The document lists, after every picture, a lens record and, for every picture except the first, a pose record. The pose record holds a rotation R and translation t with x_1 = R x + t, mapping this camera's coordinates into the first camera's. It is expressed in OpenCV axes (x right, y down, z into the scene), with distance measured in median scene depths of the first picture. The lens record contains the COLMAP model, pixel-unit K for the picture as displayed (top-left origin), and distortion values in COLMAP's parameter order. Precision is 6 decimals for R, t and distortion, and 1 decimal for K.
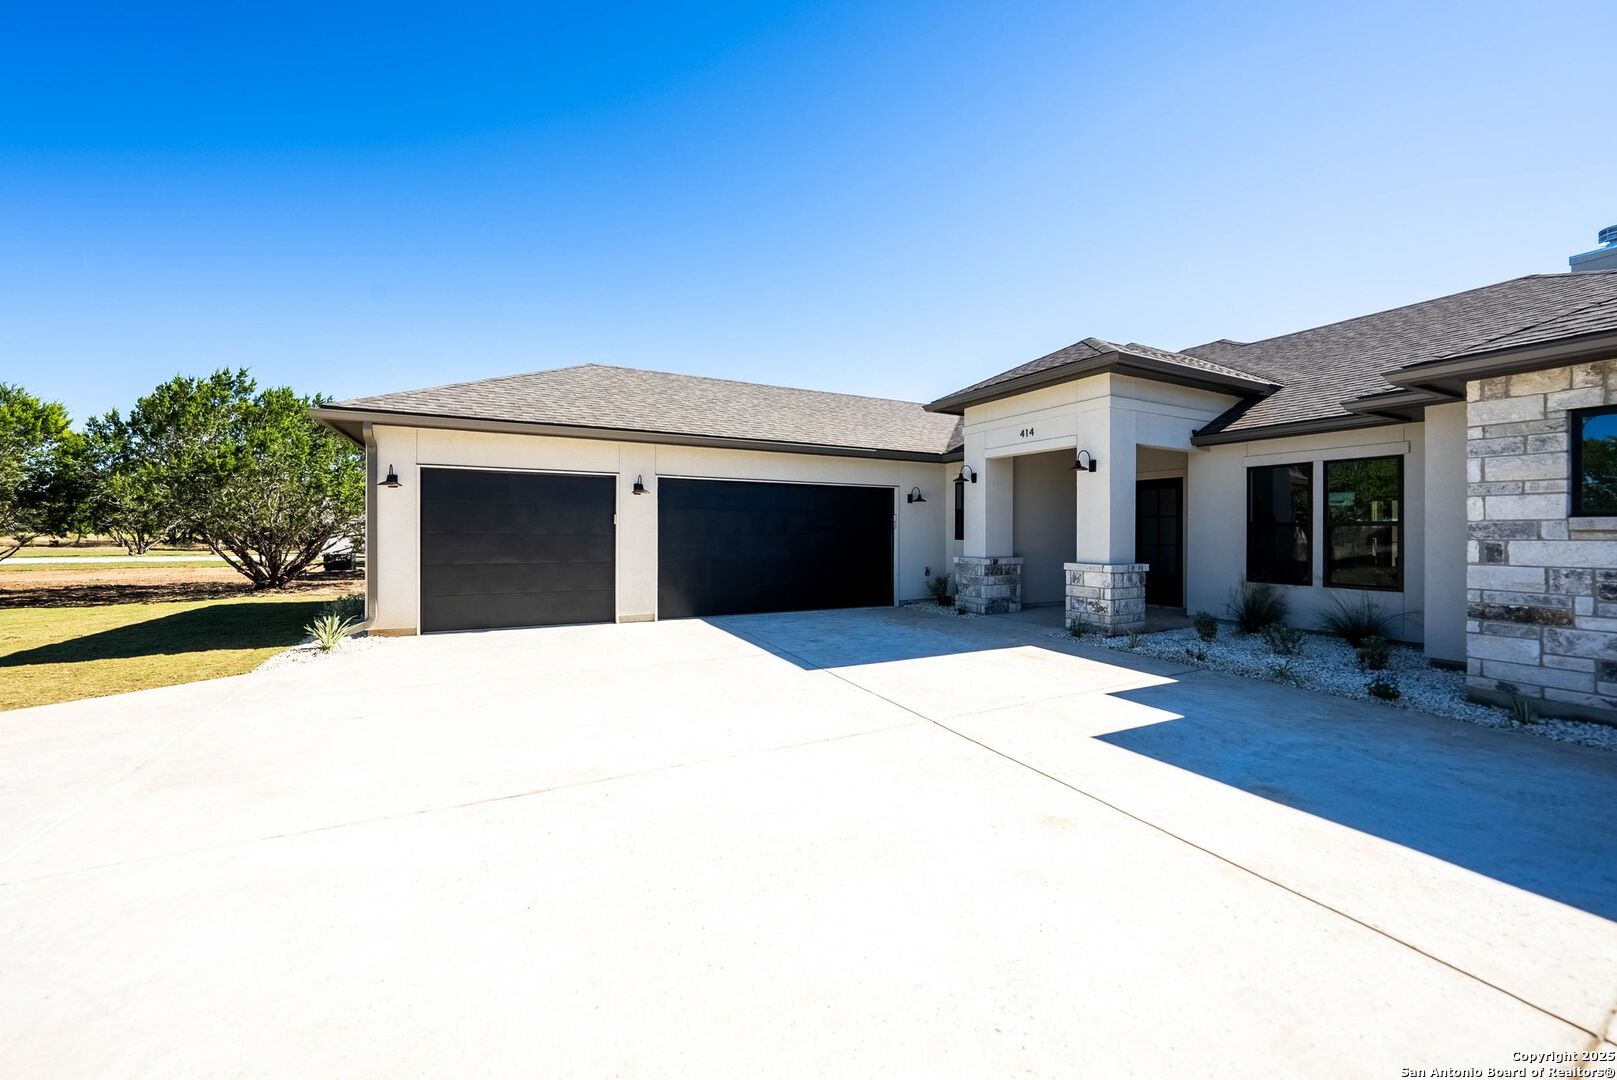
lens RADIAL K [[617.7, 0, 815.1], [0, 617.7, 531.4], [0, 0, 1]] dist [-0.011983, 0.000219]
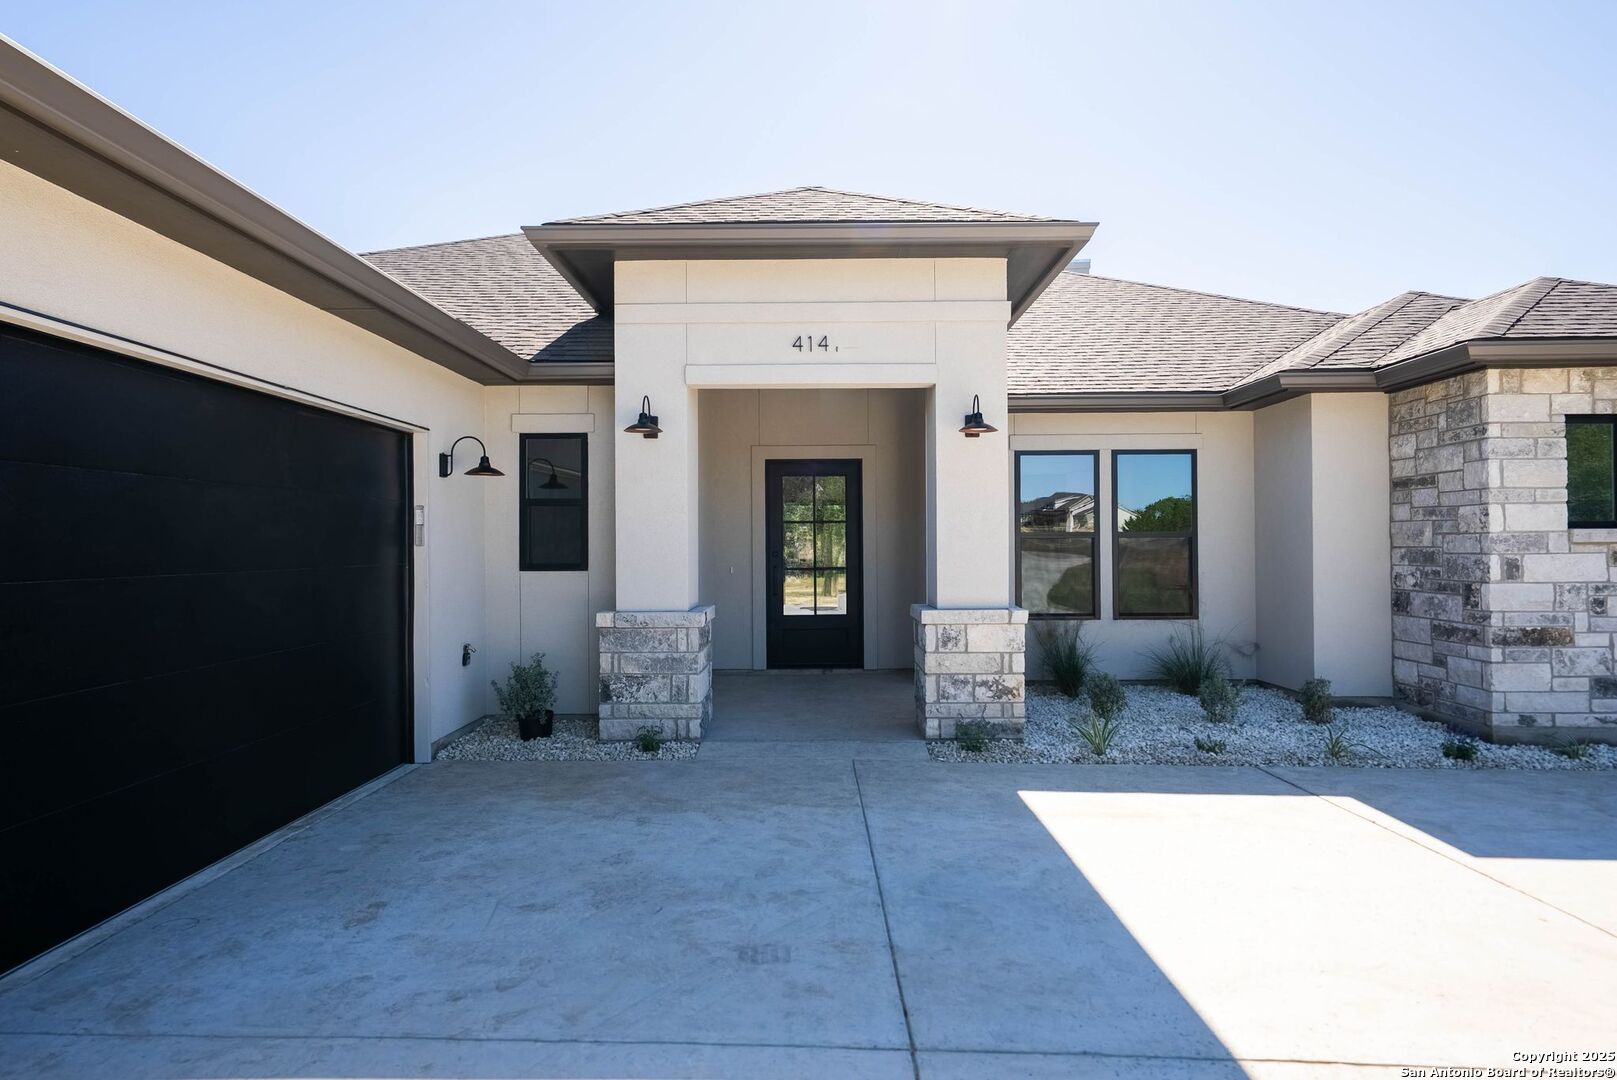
lens RADIAL K [[977.5, 0, 808.5], [0, 977.5, 540.0], [0, 0, 1]] dist [0.018260, -0.000687]
pose [[0.473632, -0.005111, 0.880708, -0.623878], [0.008091, 0.999966, 0.001452, -0.016739], [-0.880686, 0.006438, 0.473657, 1.236487]]
